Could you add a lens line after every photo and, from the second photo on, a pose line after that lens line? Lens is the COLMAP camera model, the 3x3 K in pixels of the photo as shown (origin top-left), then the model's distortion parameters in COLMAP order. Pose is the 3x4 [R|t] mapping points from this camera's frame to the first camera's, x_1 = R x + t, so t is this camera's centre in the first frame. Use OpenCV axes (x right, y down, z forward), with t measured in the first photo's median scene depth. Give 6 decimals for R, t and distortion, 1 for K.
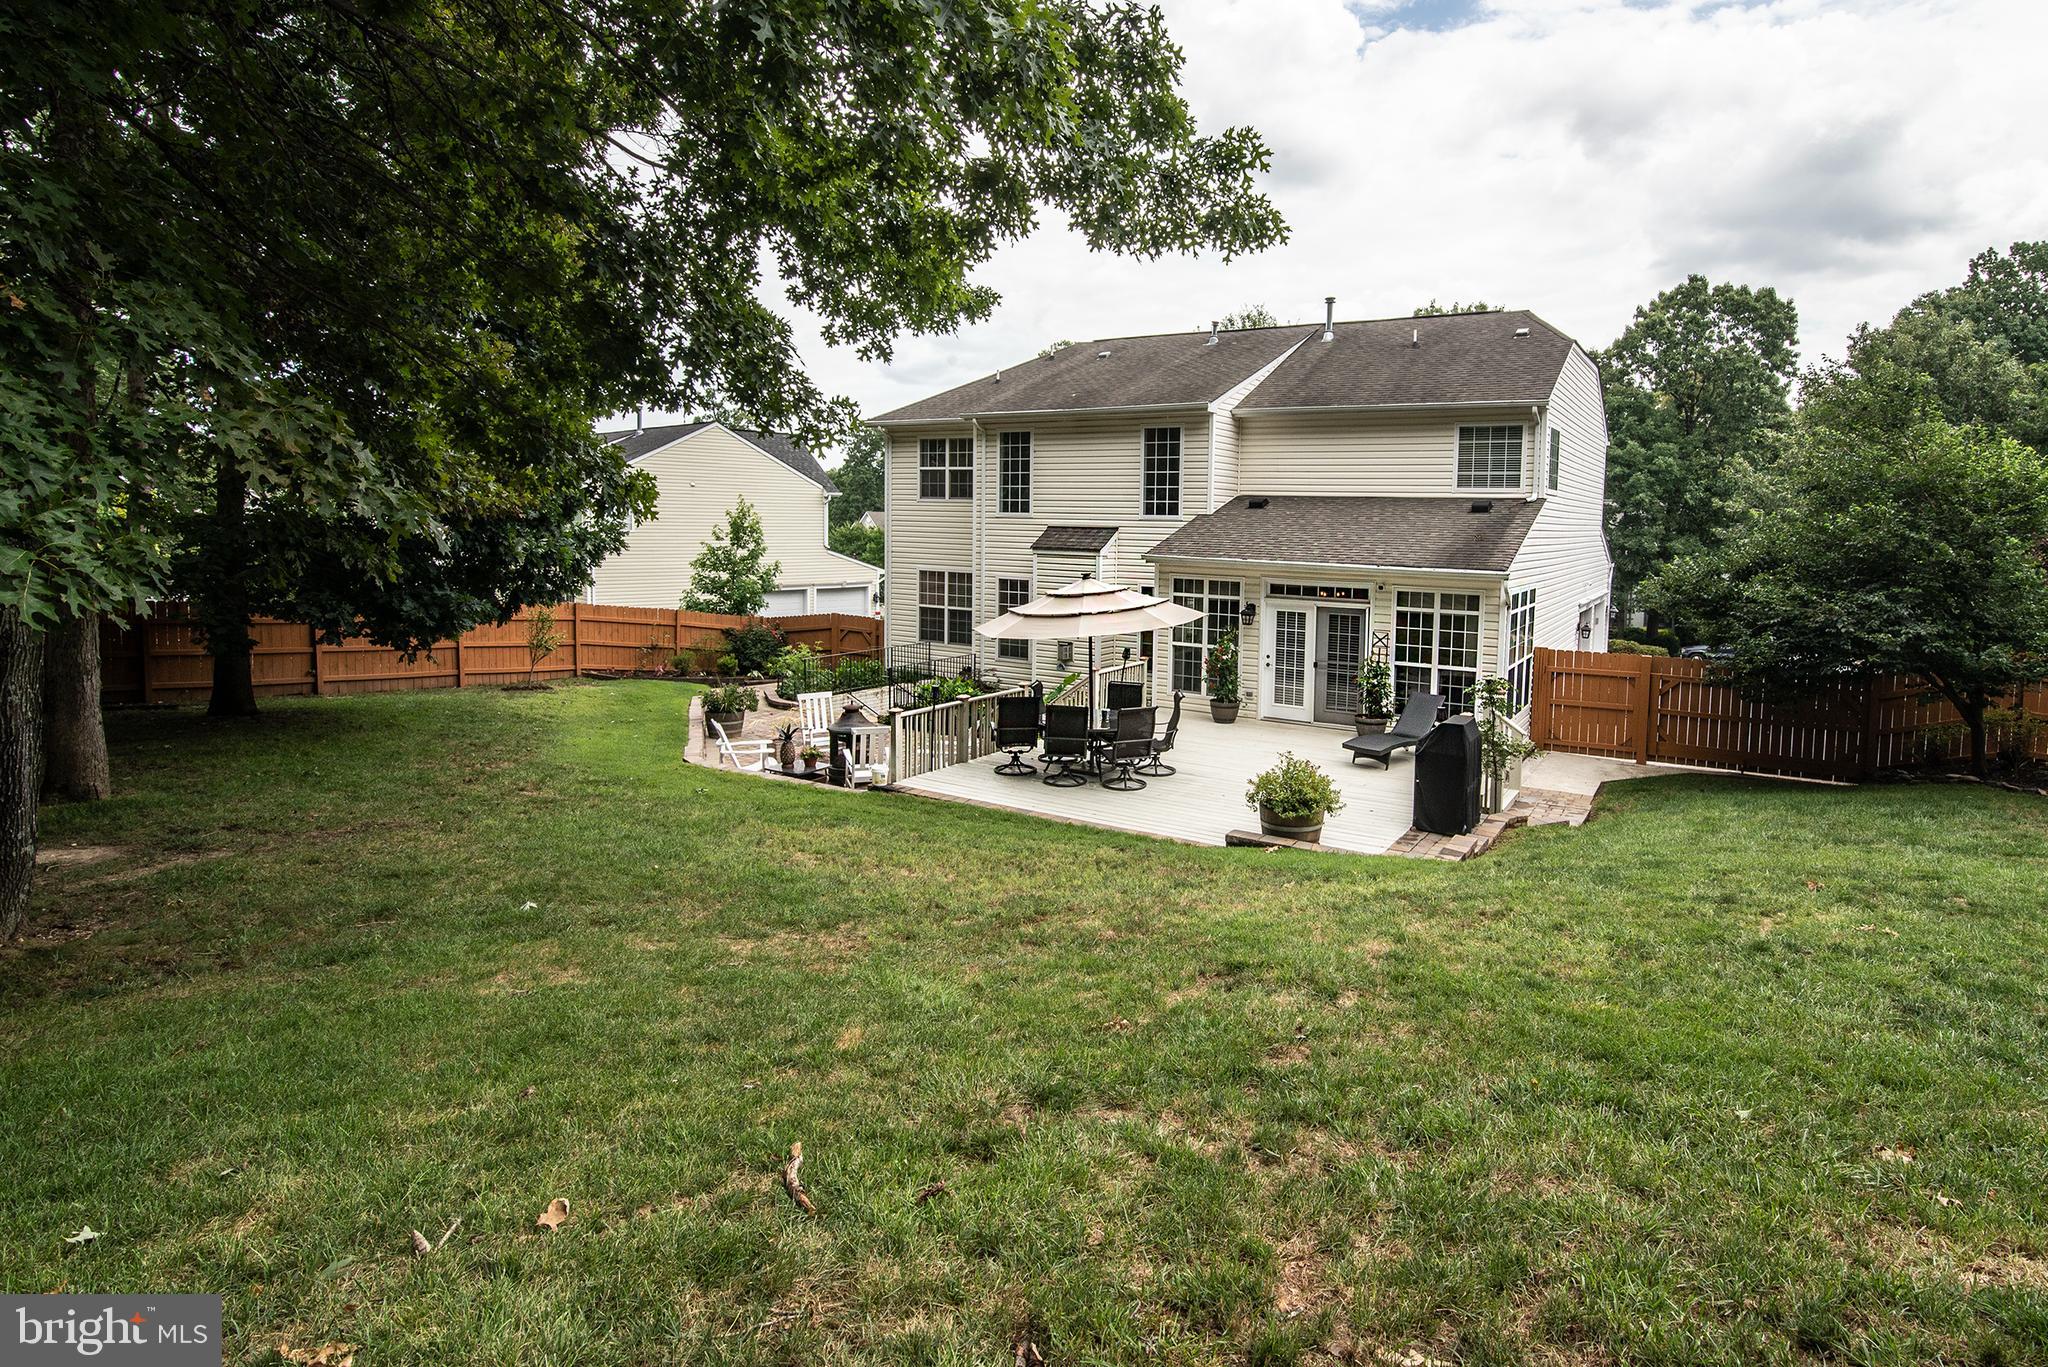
lens RADIAL K [[952.0, 0, 1024.0], [0, 952.0, 683.5], [0, 0, 1]] dist [-0.010763, 0.000298]
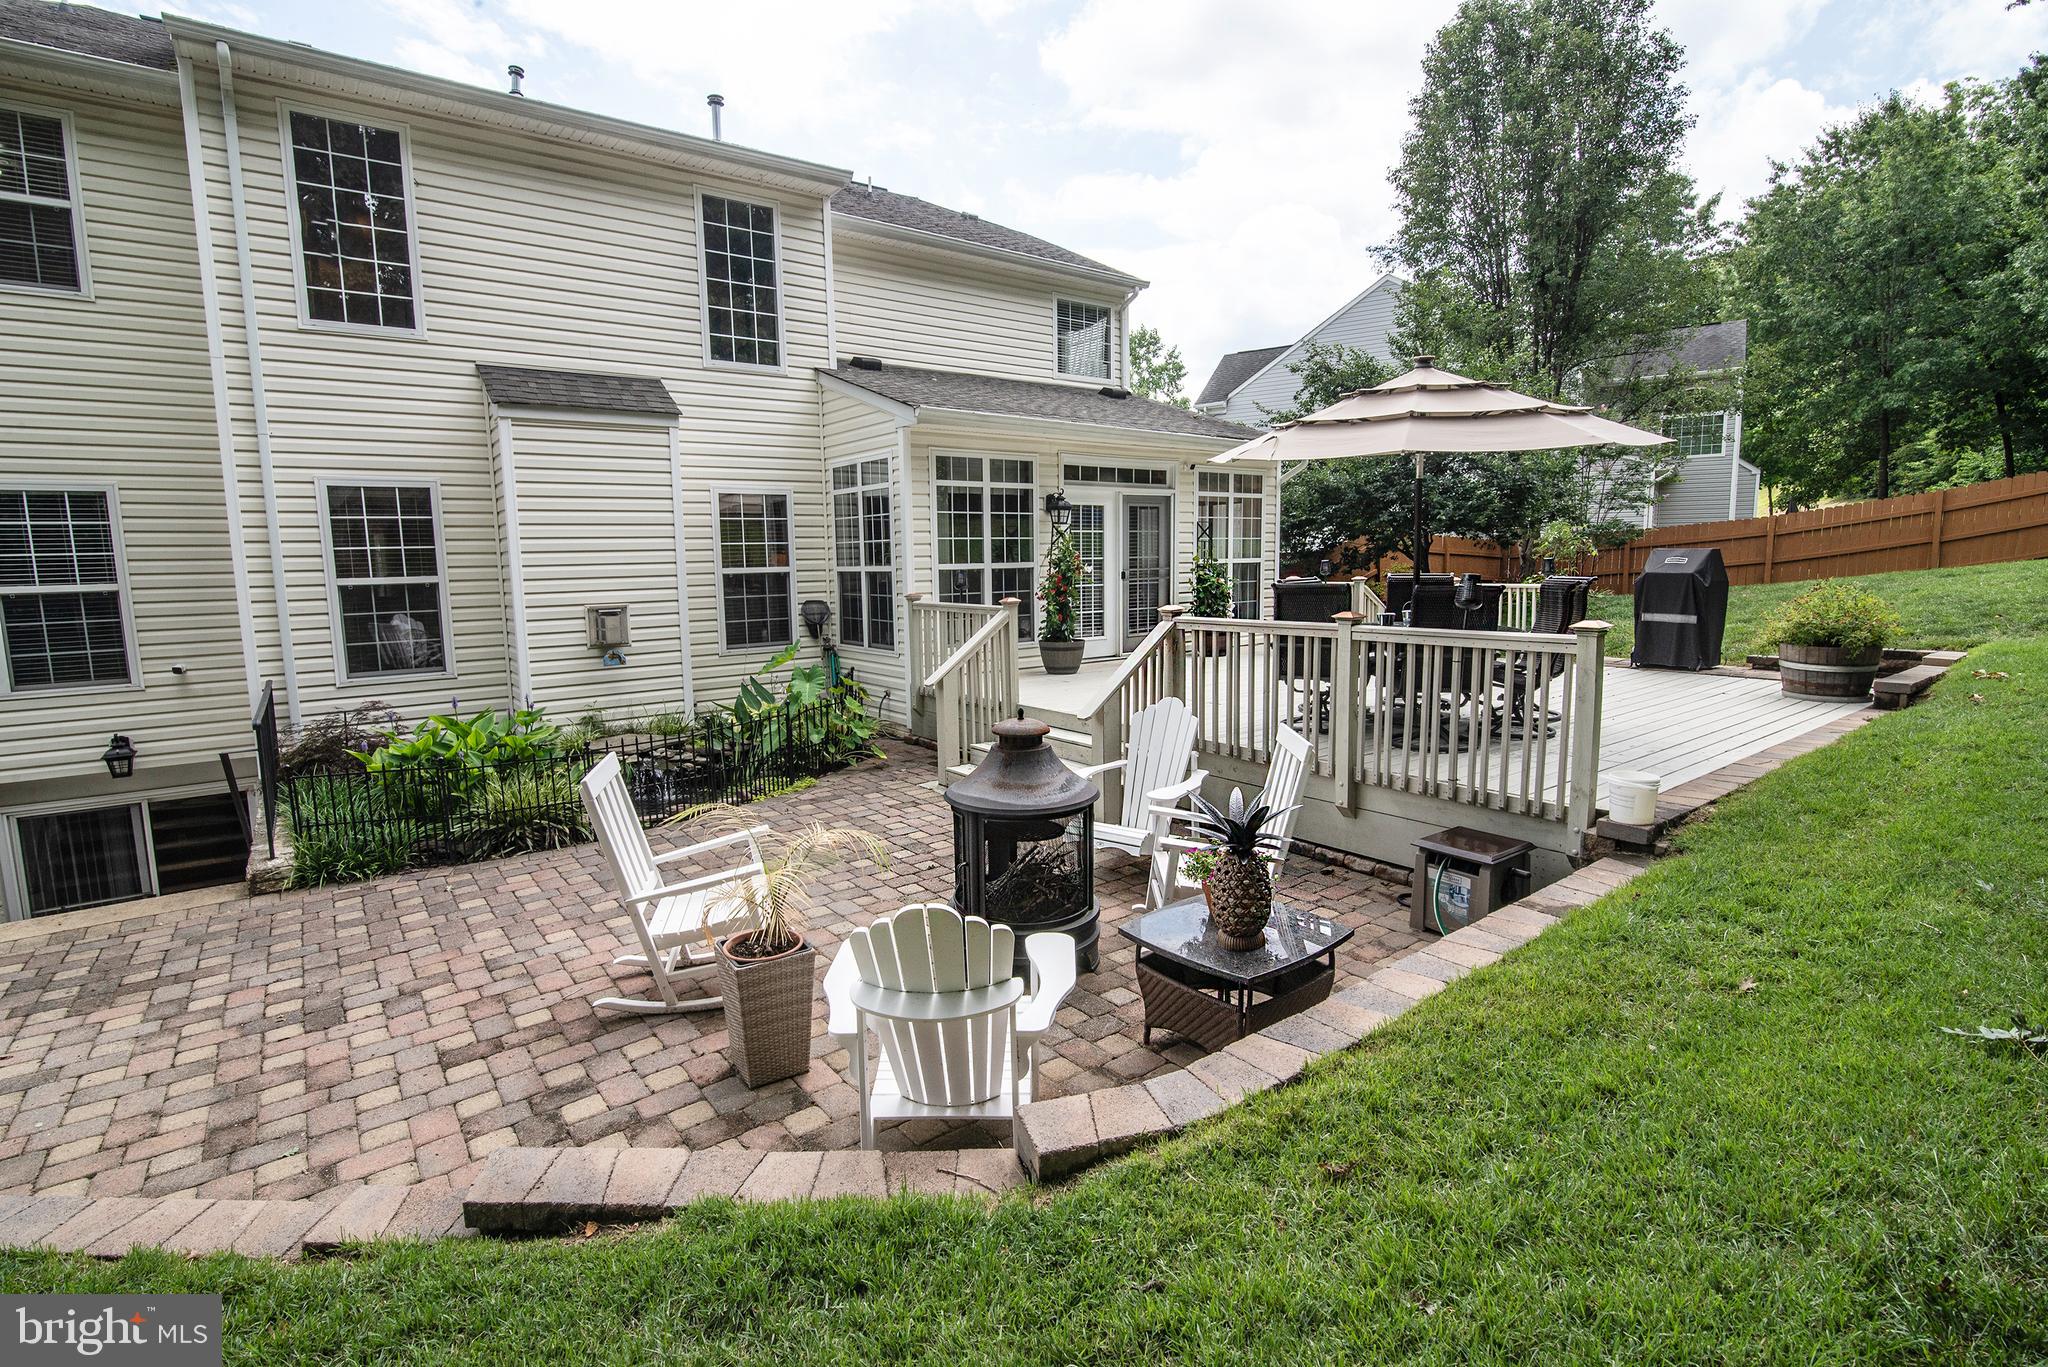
lens RADIAL K [[952.0, 0, 1024.0], [0, 952.0, 683.5], [0, 0, 1]] dist [-0.010763, 0.000298]
pose [[0.361265, -0.161365, 0.918395, -0.342123], [0.167216, 0.980158, 0.106440, -0.023310], [-0.917347, 0.115118, 0.381080, 0.655345]]
